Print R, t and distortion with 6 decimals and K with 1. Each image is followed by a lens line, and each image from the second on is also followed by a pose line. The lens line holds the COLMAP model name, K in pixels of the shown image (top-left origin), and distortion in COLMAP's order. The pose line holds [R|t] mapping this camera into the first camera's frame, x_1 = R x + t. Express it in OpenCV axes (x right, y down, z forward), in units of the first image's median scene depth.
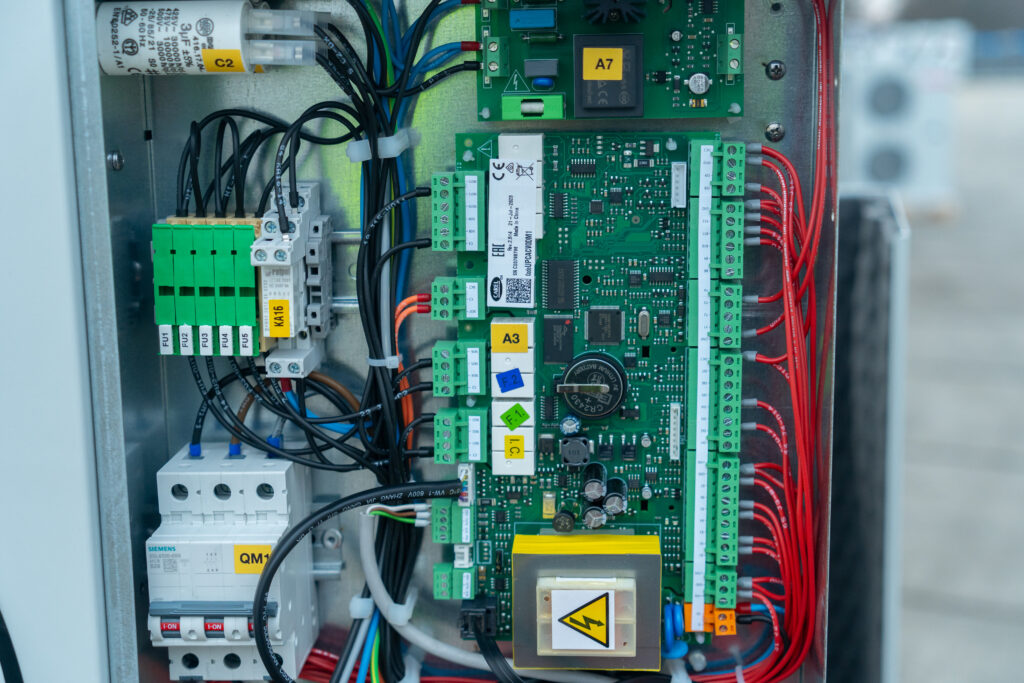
lens RADIAL K [[1486.0, 0, 508.2], [0, 1486.0, 347.8], [0, 0, 1]] dist [0.016516, 0.079963]
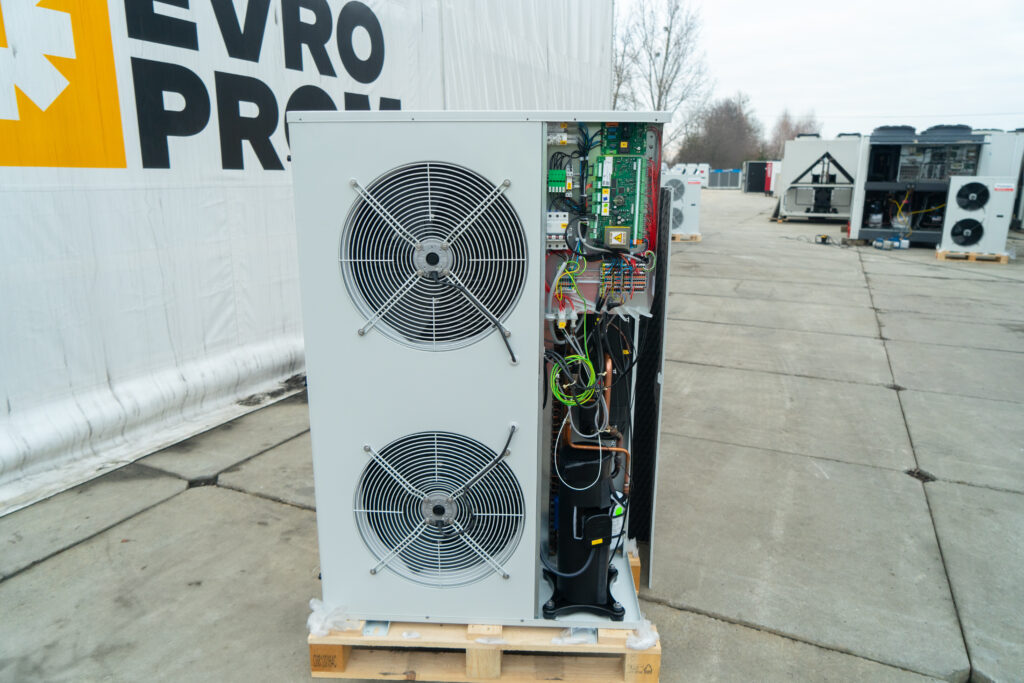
lens RADIAL K [[686.2, 0, 512.0], [0, 686.2, 341.5], [0, 0, 1]] dist [-0.036765, 0.023397]
pose [[0.999716, 0.014592, 0.018854, -0.413696], [-0.015352, 0.999049, 0.040813, 0.483627], [-0.018241, -0.041091, 0.998989, -1.739541]]
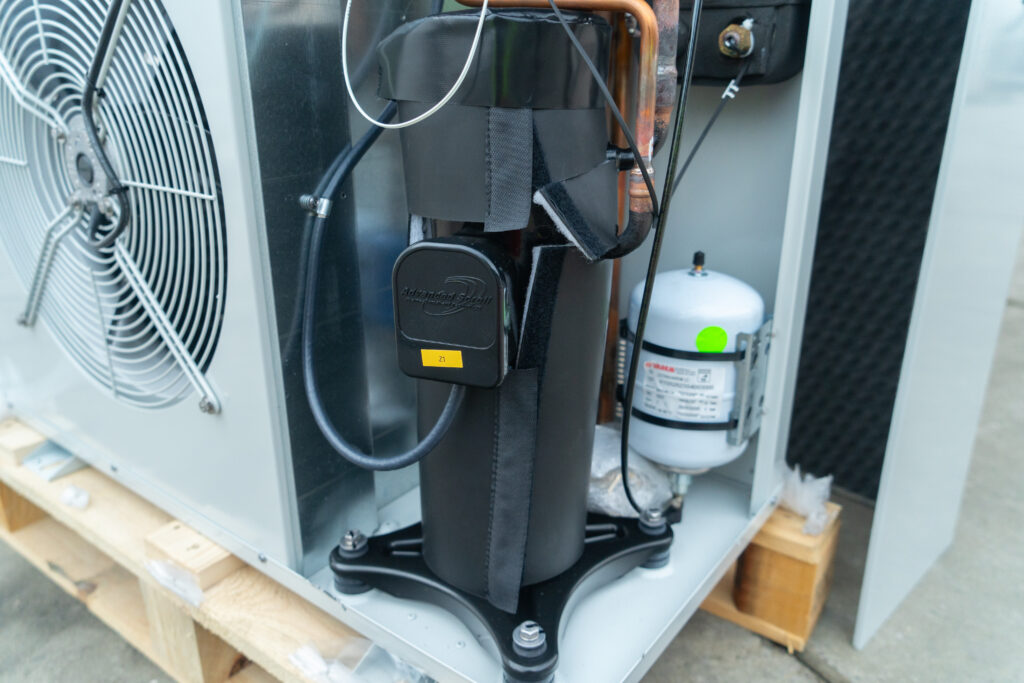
lens RADIAL K [[785.3, 0, 512.0], [0, 785.3, 341.5], [0, 0, 1]] dist [0.000670, -0.000265]
pose [[0.828856, 0.211819, -0.517812, 0.542022], [-0.130374, 0.973203, 0.189416, 1.298852], [0.544059, -0.089489, 0.834261, 0.577399]]
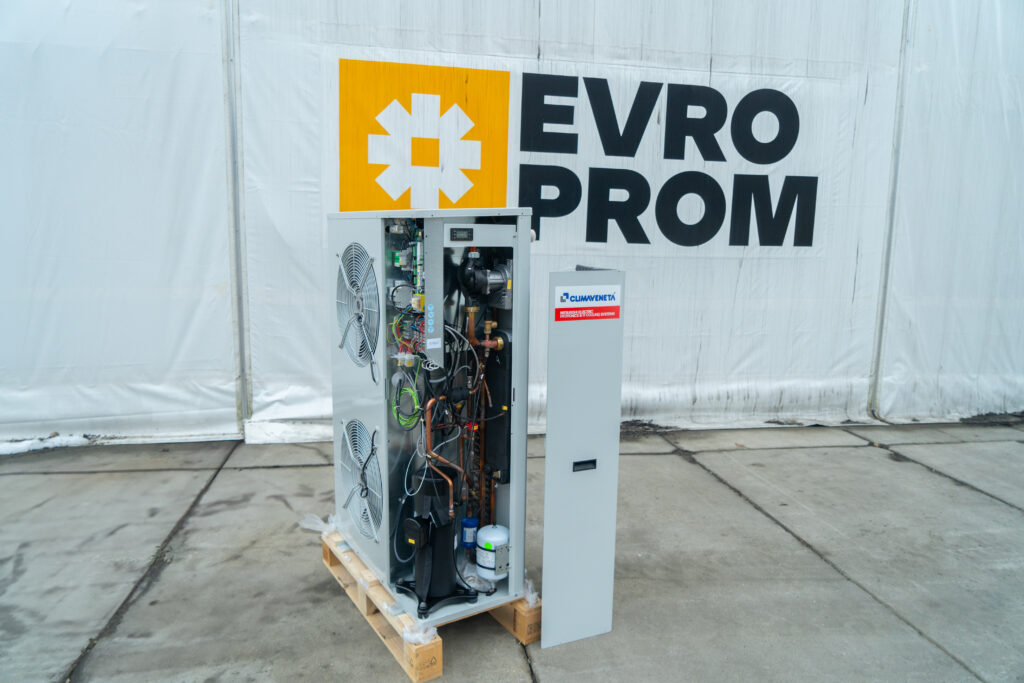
lens RADIAL K [[686.2, 0, 512.0], [0, 686.2, 341.5], [0, 0, 1]] dist [-0.036765, 0.023397]
pose [[0.582020, 0.157687, -0.797739, 3.230761], [-0.194689, 0.979508, 0.051574, 0.089858], [0.789524, 0.125294, 0.600793, -0.730628]]
